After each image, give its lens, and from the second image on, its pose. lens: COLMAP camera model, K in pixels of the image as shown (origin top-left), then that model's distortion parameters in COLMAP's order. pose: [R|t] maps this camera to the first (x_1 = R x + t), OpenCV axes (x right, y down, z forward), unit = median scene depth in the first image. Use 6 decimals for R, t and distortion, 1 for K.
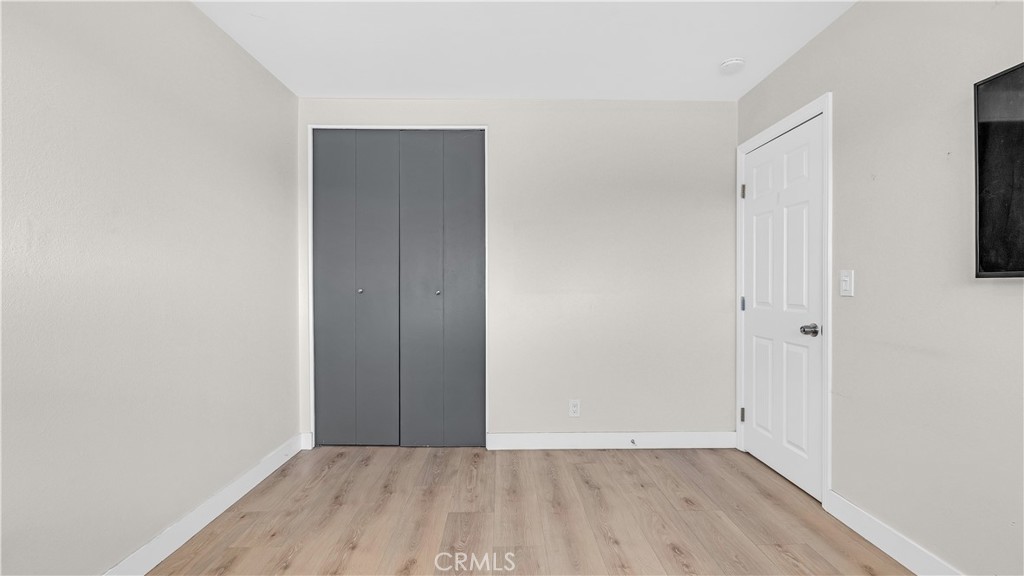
lens RADIAL K [[449.7, 0, 503.6], [0, 449.7, 289.6], [0, 0, 1]] dist [-0.007053, 0.000280]
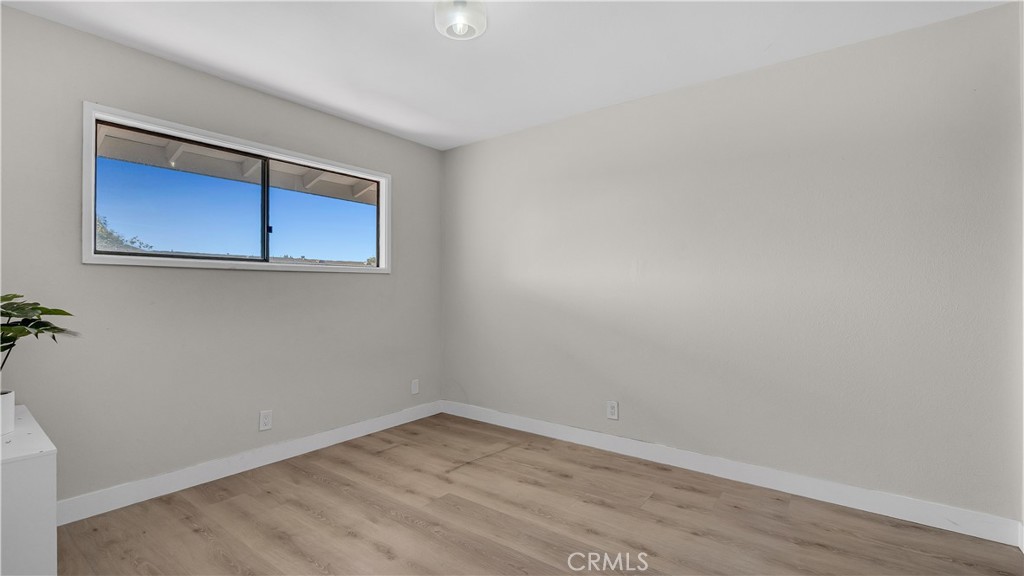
lens RADIAL K [[449.7, 0, 511.0], [0, 449.7, 290.2], [0, 0, 1]] dist [-0.007053, 0.000280]
pose [[-0.611137, -0.004455, -0.791512, 0.635621], [-0.008611, 0.999962, 0.001020, 0.000647], [0.791478, 0.007439, -0.611153, 1.064224]]
